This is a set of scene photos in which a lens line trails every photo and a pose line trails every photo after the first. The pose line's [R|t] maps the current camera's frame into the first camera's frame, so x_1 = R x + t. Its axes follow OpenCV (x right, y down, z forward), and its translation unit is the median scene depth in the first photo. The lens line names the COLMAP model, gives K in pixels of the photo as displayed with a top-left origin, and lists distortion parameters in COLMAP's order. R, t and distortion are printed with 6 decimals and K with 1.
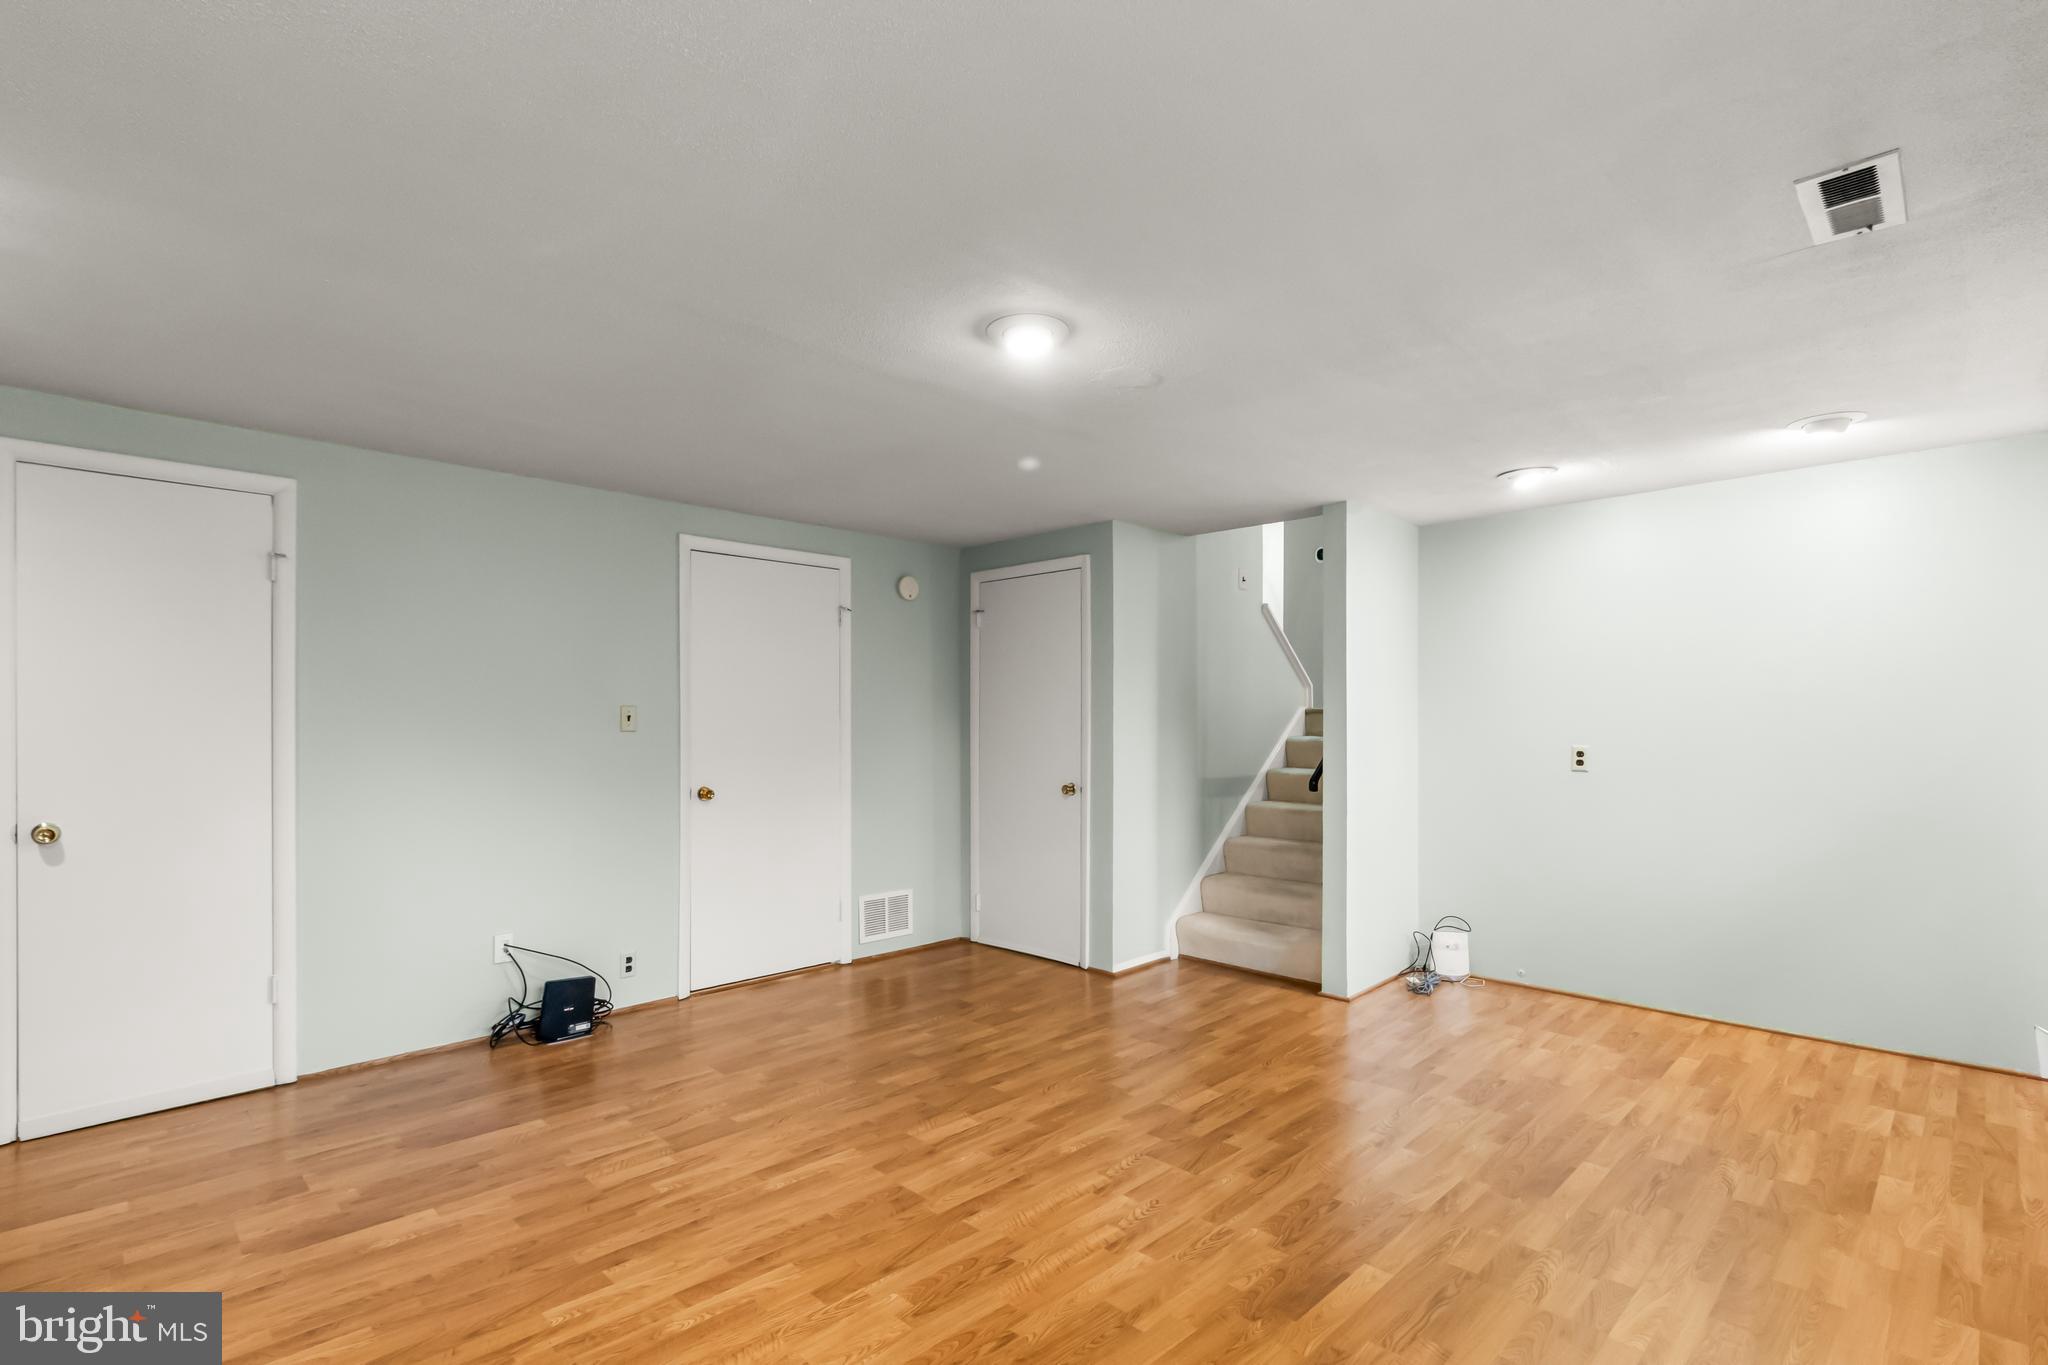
lens RADIAL K [[961.5, 0, 1016.5], [0, 961.5, 700.2], [0, 0, 1]] dist [0.001324, 0.000797]
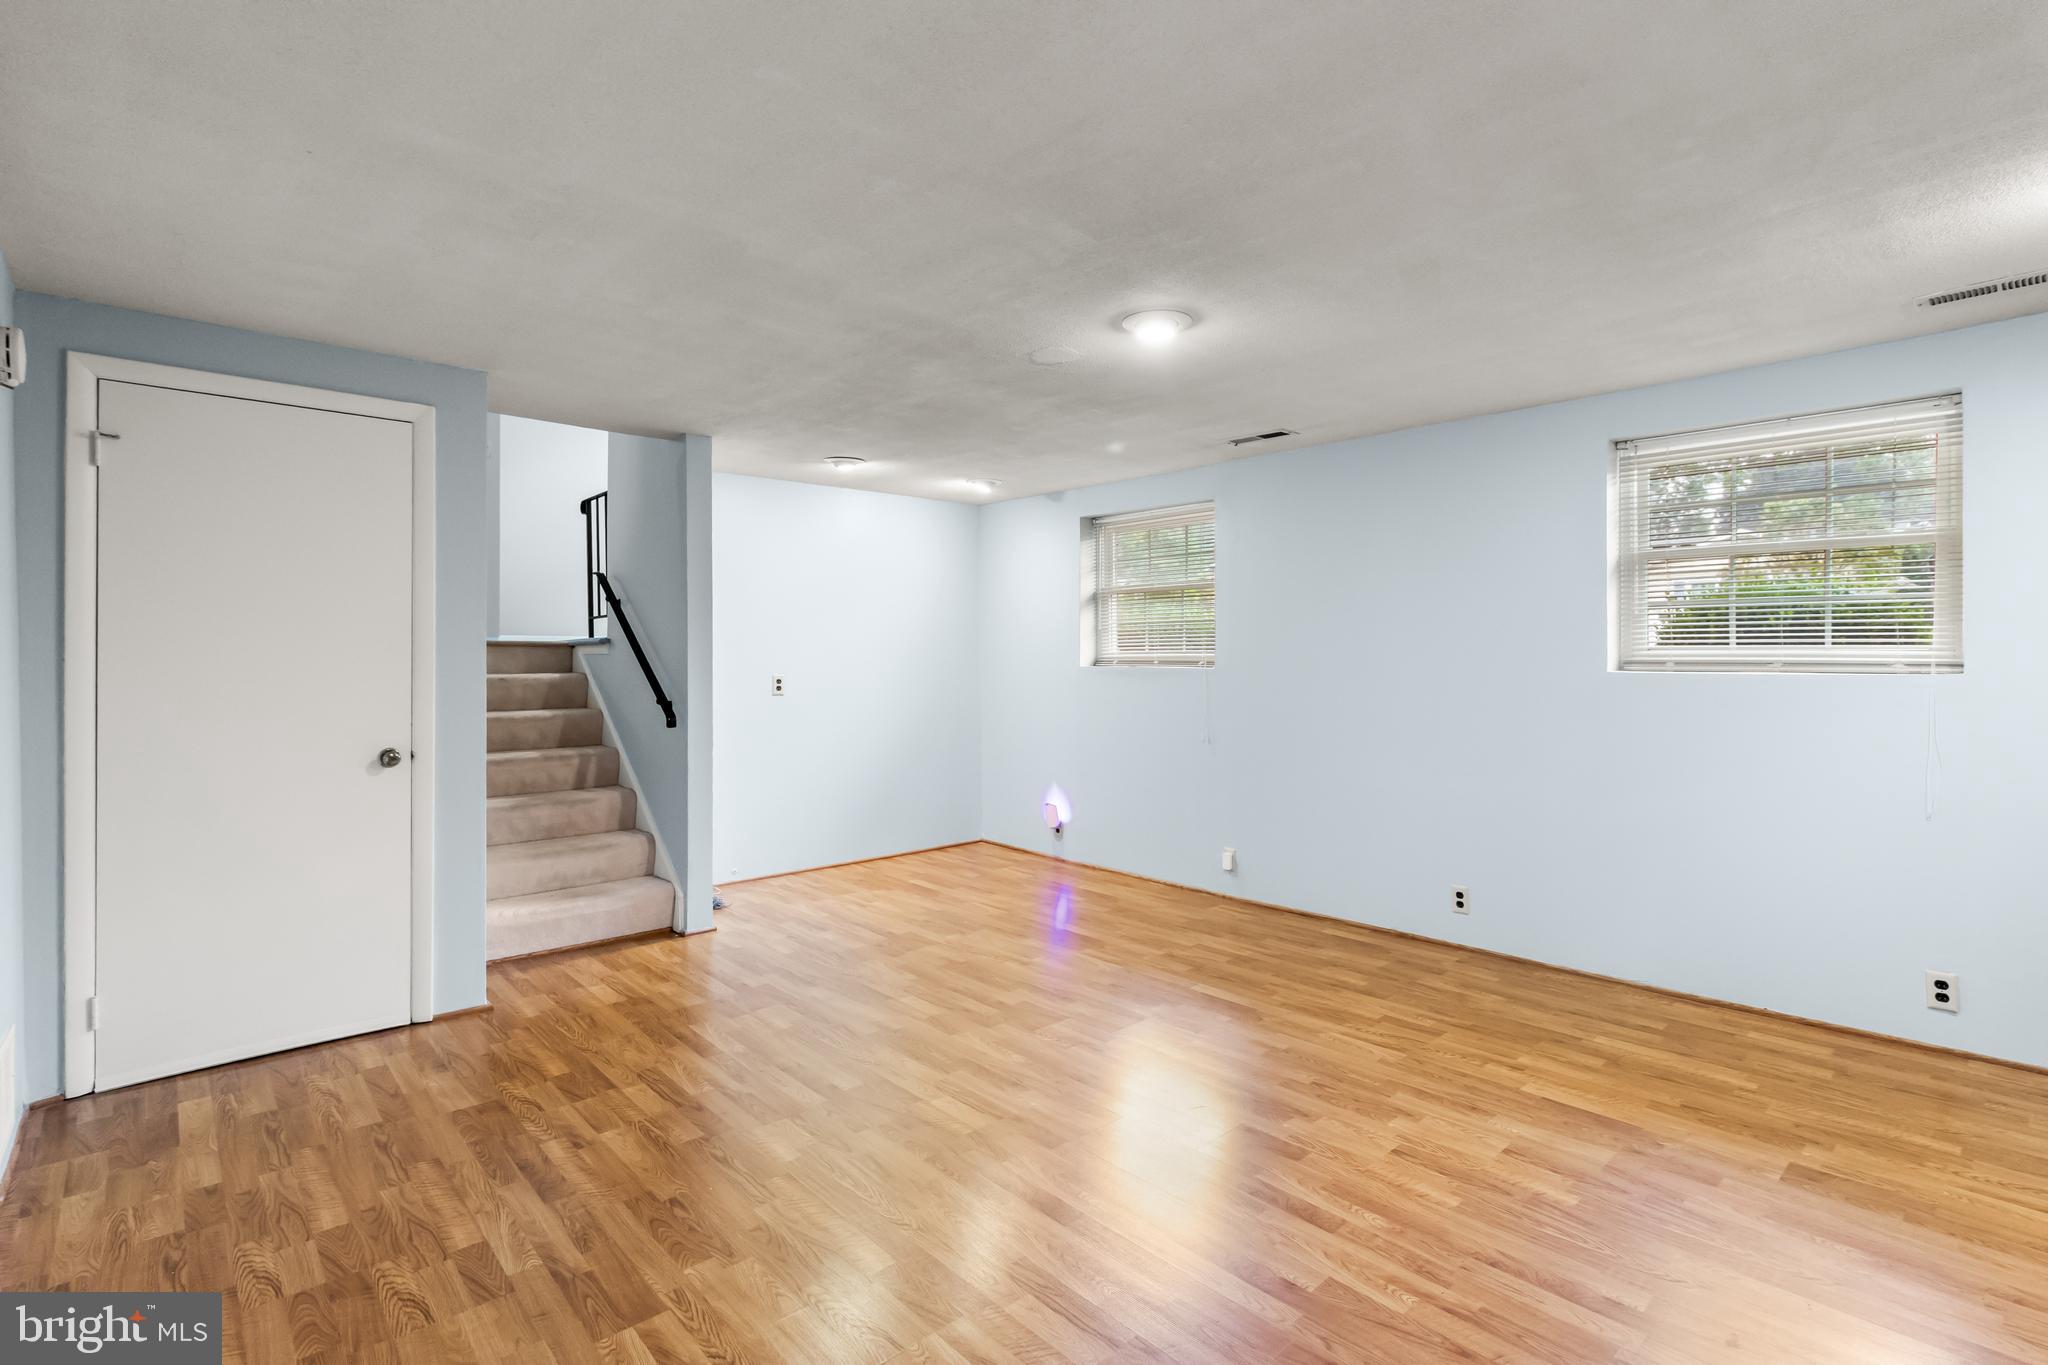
lens RADIAL K [[961.5, 0, 1036.3], [0, 961.5, 667.4], [0, 0, 1]] dist [0.001324, 0.000797]
pose [[0.050468, -0.011681, 0.998657, -0.895777], [-0.021479, 0.999688, 0.012779, 0.019413], [-0.998495, -0.022096, 0.050201, 0.838300]]
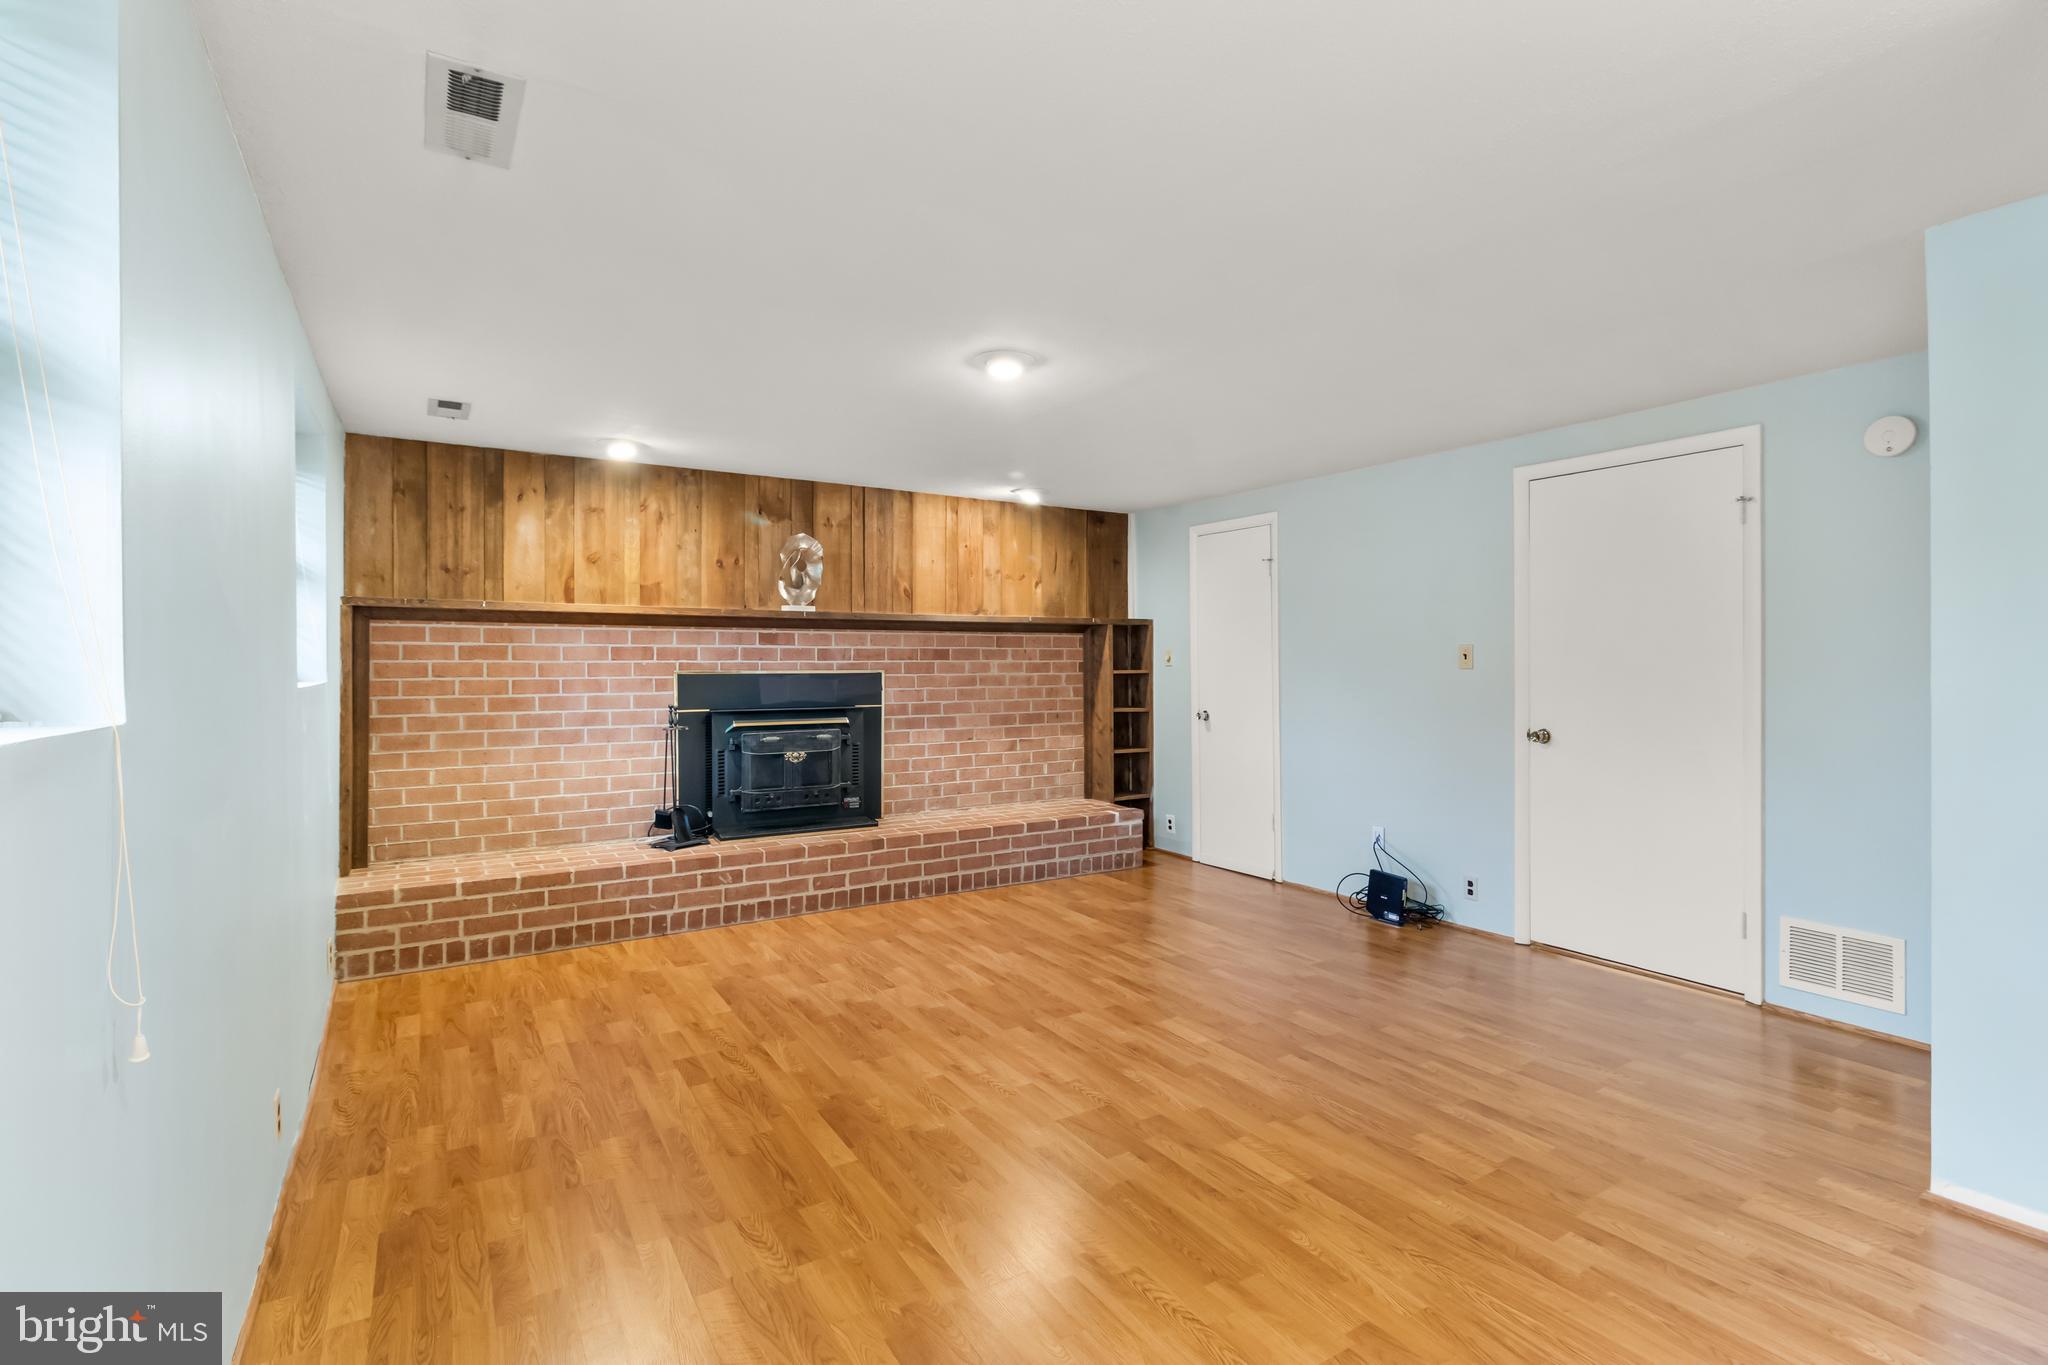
lens RADIAL K [[961.5, 0, 1055.5], [0, 961.5, 662.6], [0, 0, 1]] dist [0.001324, 0.000797]
pose [[-0.205234, 0.000355, -0.978713, 0.973586], [0.025845, 0.999653, -0.005057, 0.024394], [0.978372, -0.026333, -0.205172, 1.026878]]
